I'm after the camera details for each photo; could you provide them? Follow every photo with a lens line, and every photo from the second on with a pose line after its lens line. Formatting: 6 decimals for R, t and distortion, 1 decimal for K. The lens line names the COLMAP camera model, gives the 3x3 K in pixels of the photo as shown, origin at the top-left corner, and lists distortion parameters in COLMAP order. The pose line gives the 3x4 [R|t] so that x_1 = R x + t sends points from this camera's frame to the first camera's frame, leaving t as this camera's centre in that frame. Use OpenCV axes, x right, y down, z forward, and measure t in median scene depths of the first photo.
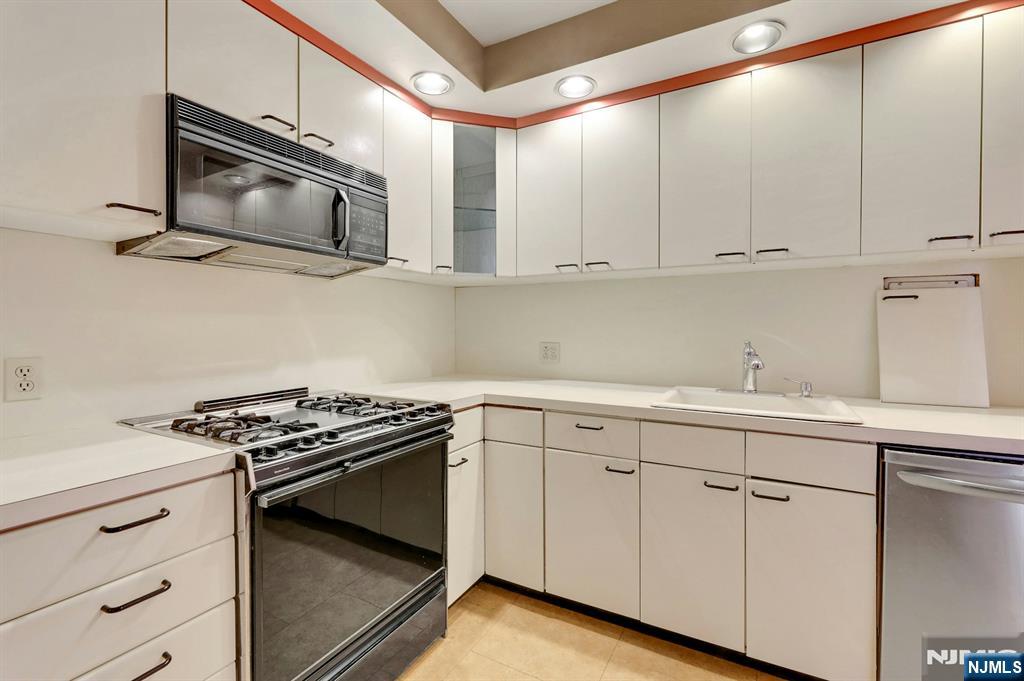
lens RADIAL K [[460.2, 0, 509.0], [0, 460.2, 321.4], [0, 0, 1]] dist [0.000050, -0.000017]
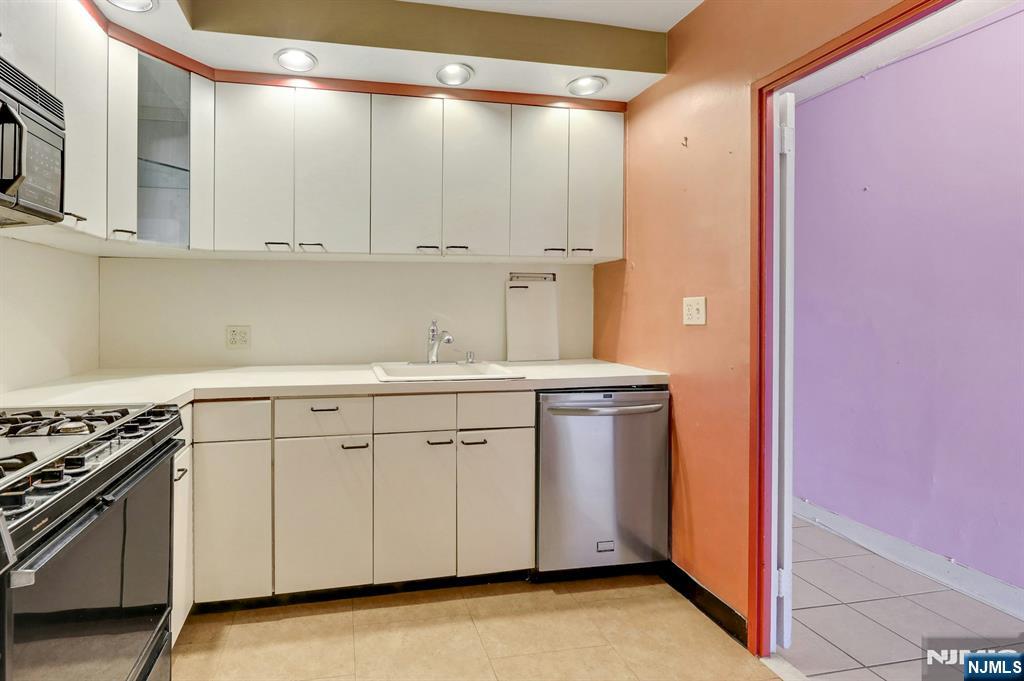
lens RADIAL K [[475.8, 0, 425.3], [0, 475.8, 297.9], [0, 0, 1]] dist [-0.002098, -0.000131]
pose [[0.765019, 0.013078, 0.643875, -0.307628], [-0.007674, 0.999908, -0.011192, -0.001249], [-0.643962, 0.003621, 0.765049, 0.068368]]
